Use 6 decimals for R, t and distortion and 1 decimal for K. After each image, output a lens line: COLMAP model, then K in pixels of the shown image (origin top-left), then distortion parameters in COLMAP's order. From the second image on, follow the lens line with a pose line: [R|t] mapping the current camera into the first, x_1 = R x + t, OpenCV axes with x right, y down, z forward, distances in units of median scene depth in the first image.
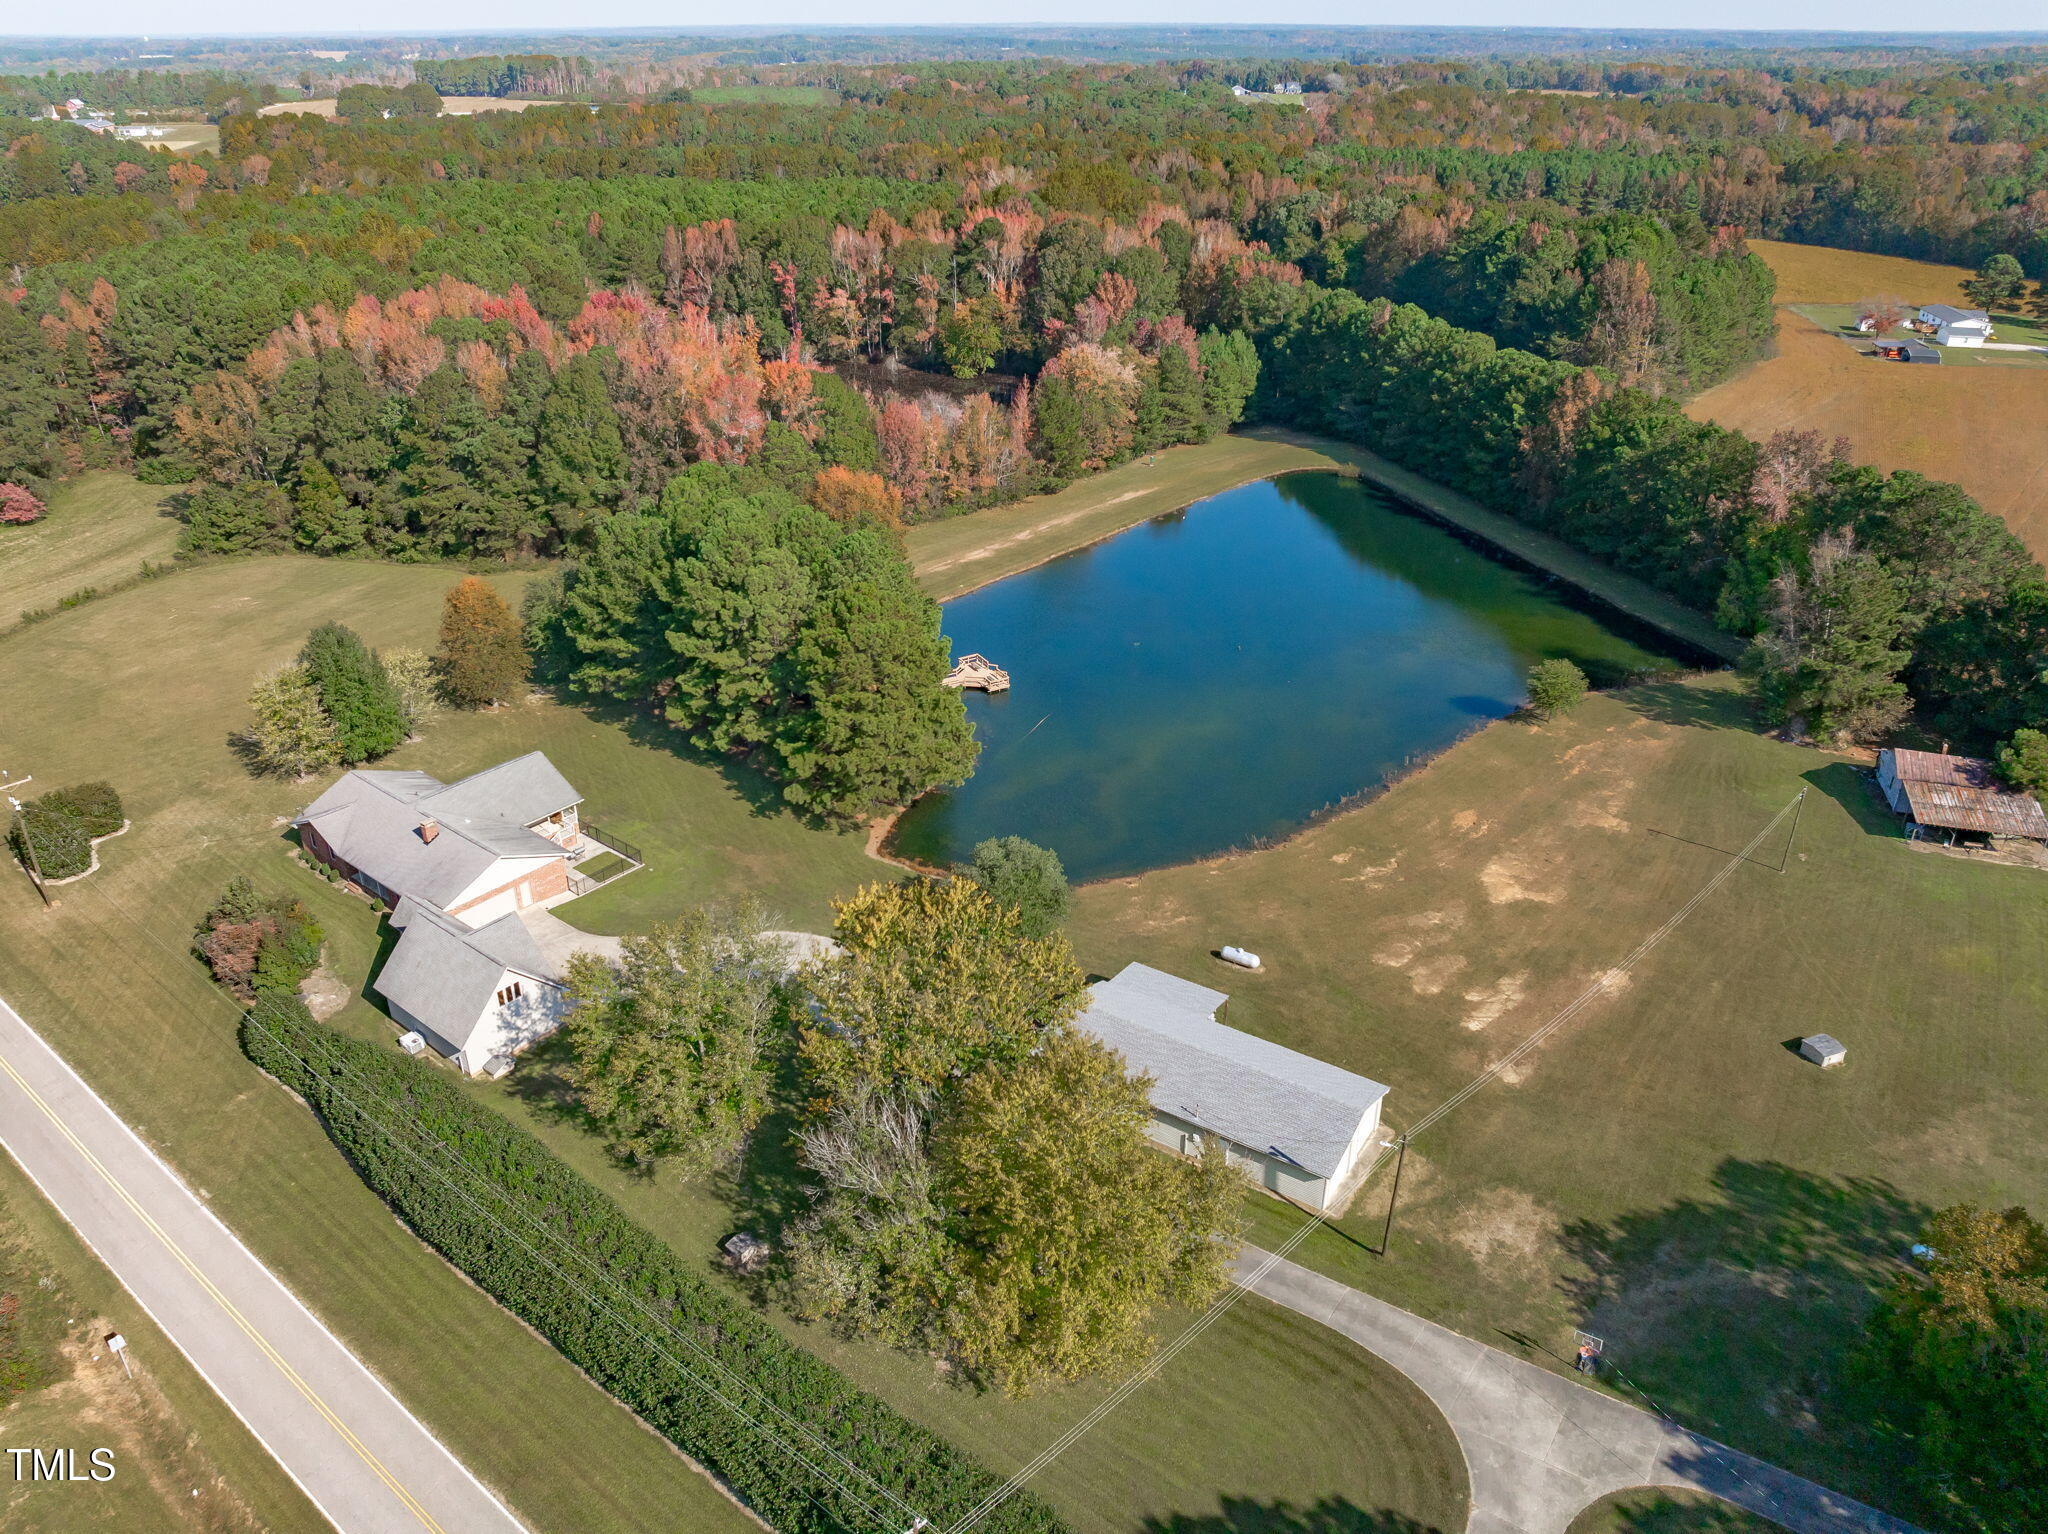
lens RADIAL K [[1451.0, 0, 991.7], [0, 1451.0, 766.6], [0, 0, 1]] dist [-0.049777, 0.018281]
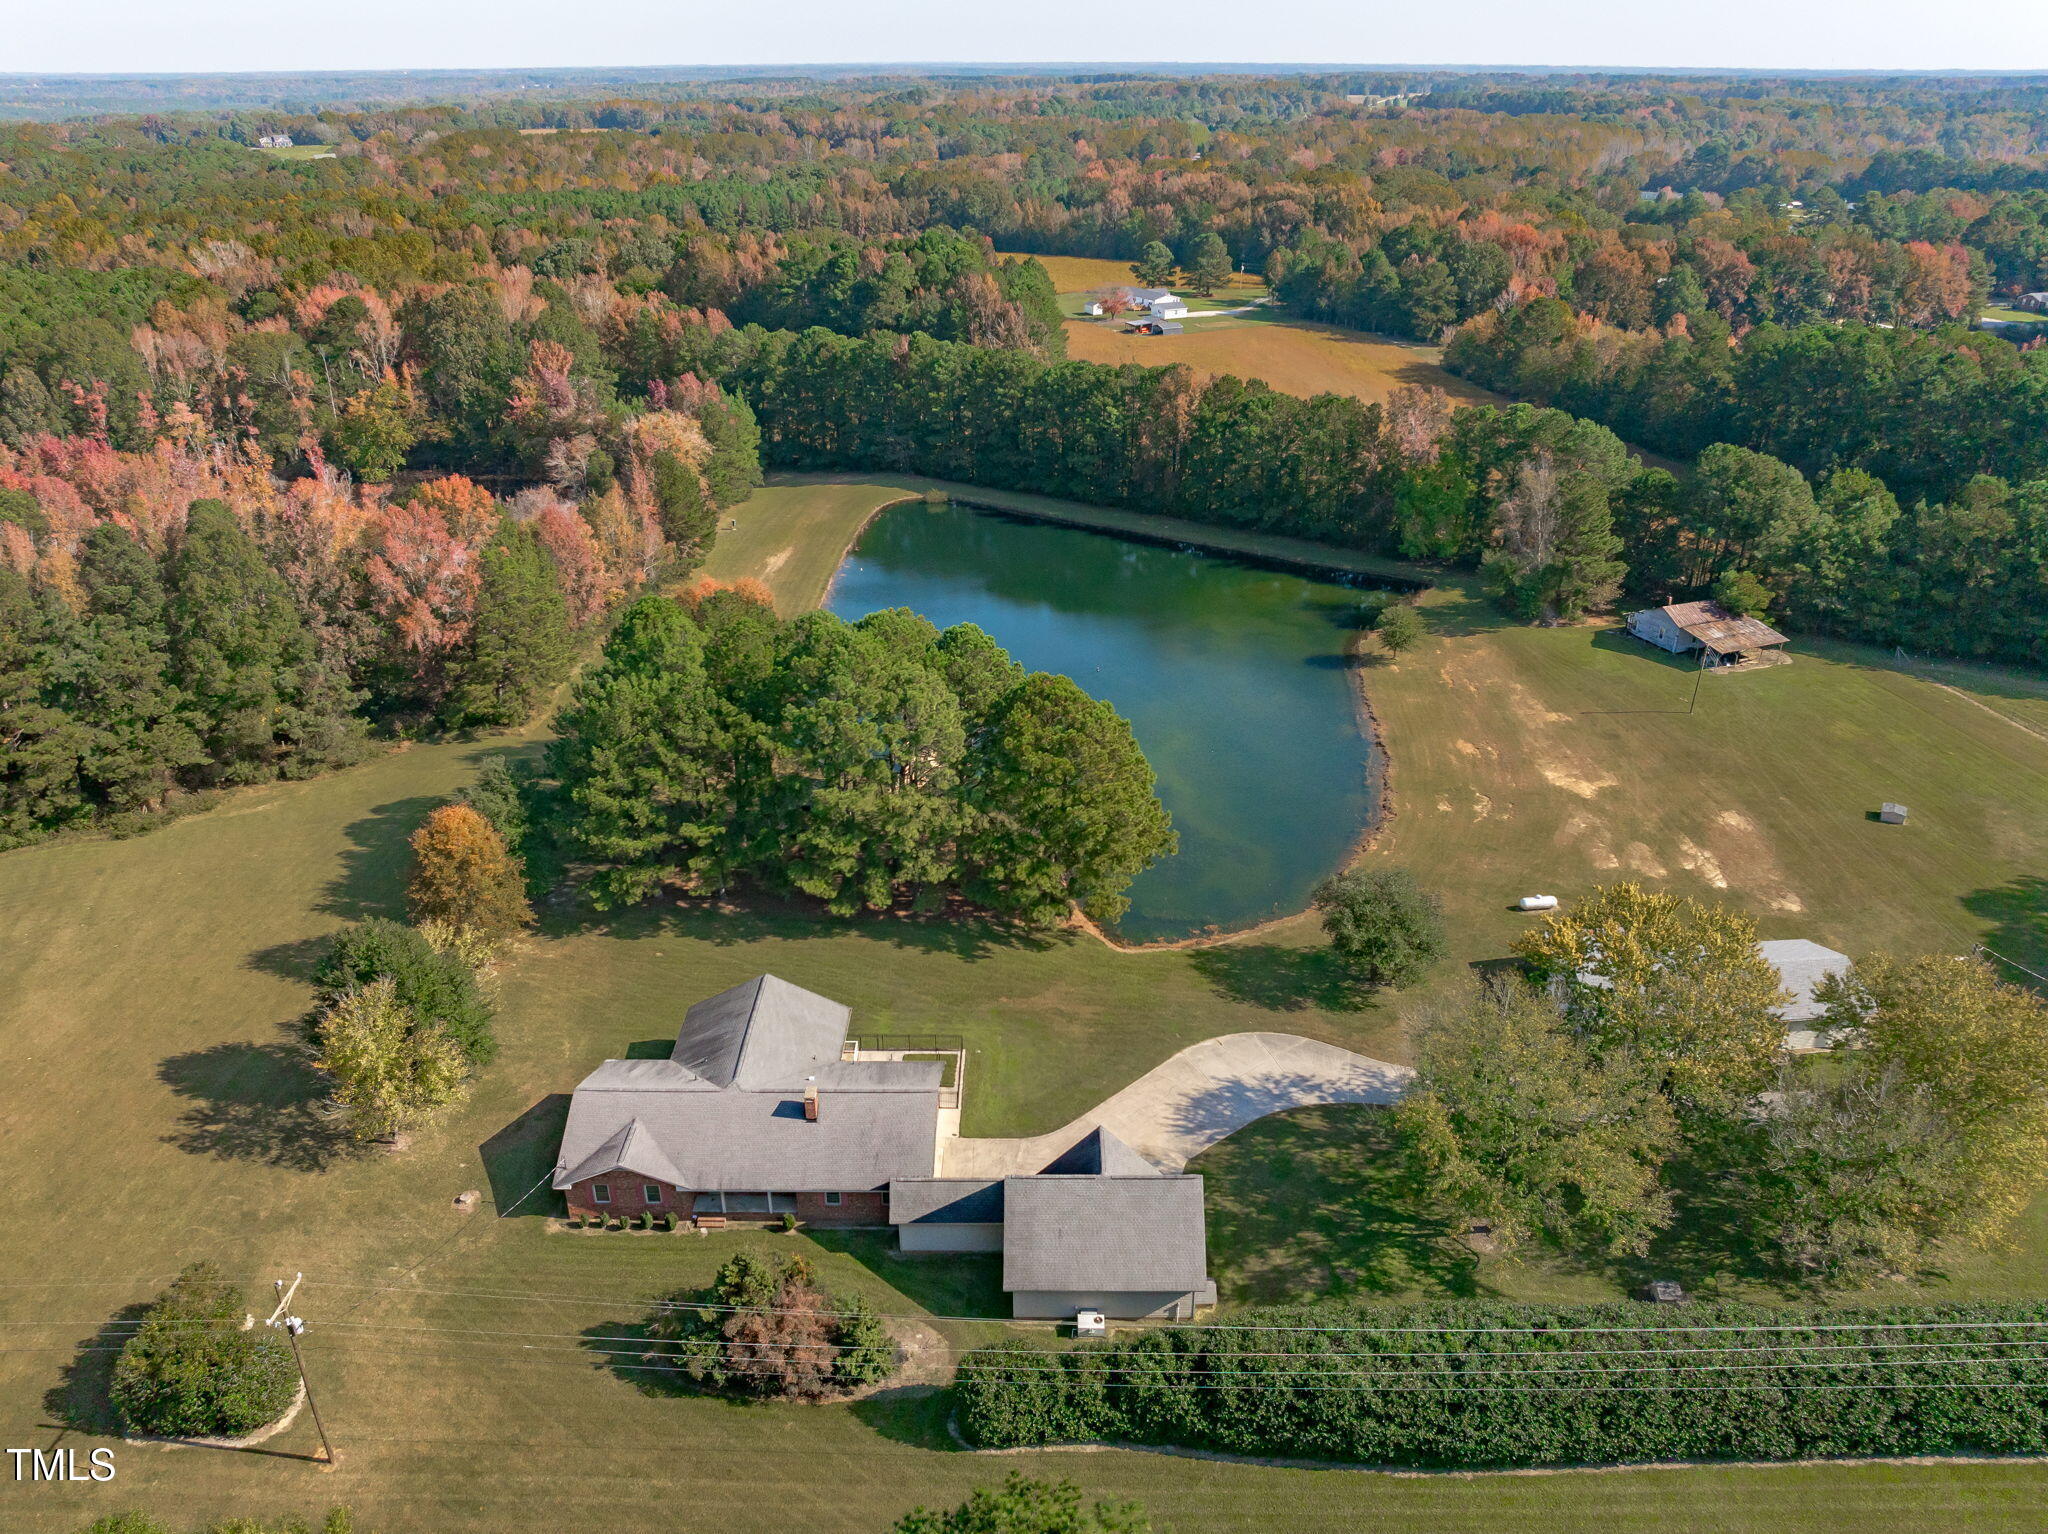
lens RADIAL K [[1451.0, 0, 1003.8], [0, 1451.0, 759.1], [0, 0, 1]] dist [-0.049777, 0.018281]
pose [[0.781692, -0.272807, 0.560834, -0.475446], [0.288468, 0.955435, 0.062686, -0.103954], [-0.552941, 0.112781, 0.825552, 0.189429]]
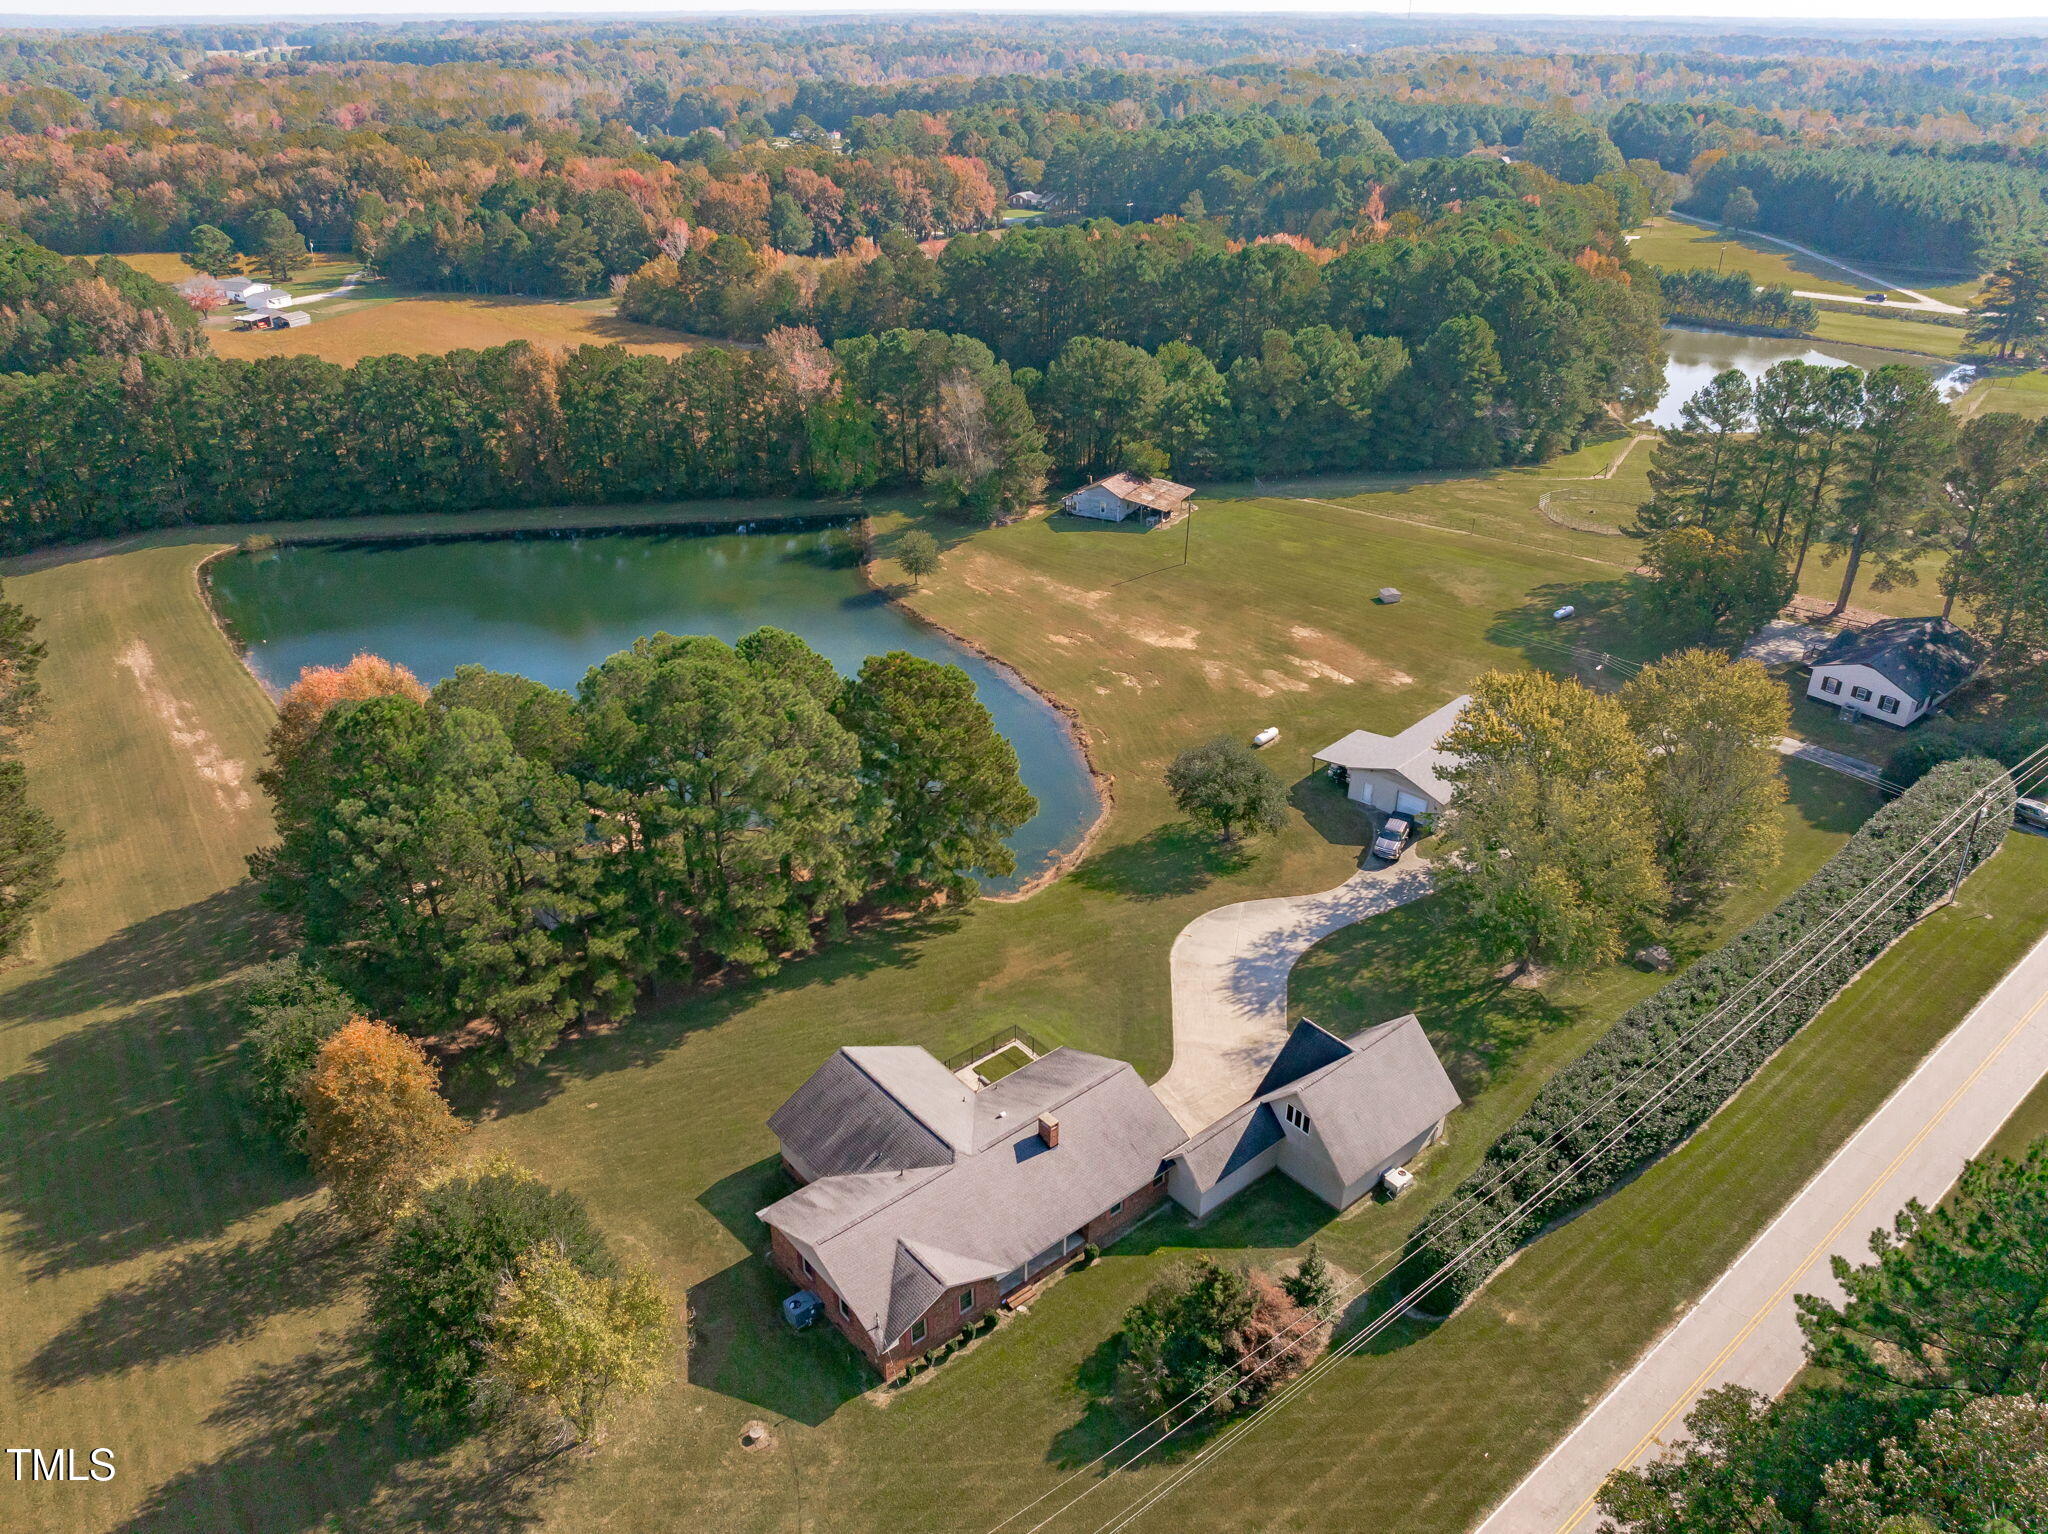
lens RADIAL K [[1451.0, 0, 1003.9], [0, 1451.0, 770.0], [0, 0, 1]] dist [-0.049777, 0.018281]
pose [[0.186513, -0.459970, 0.868125, -0.645287], [0.451785, 0.824815, 0.339958, -0.248955], [-0.872412, 0.328799, 0.361646, 0.476229]]
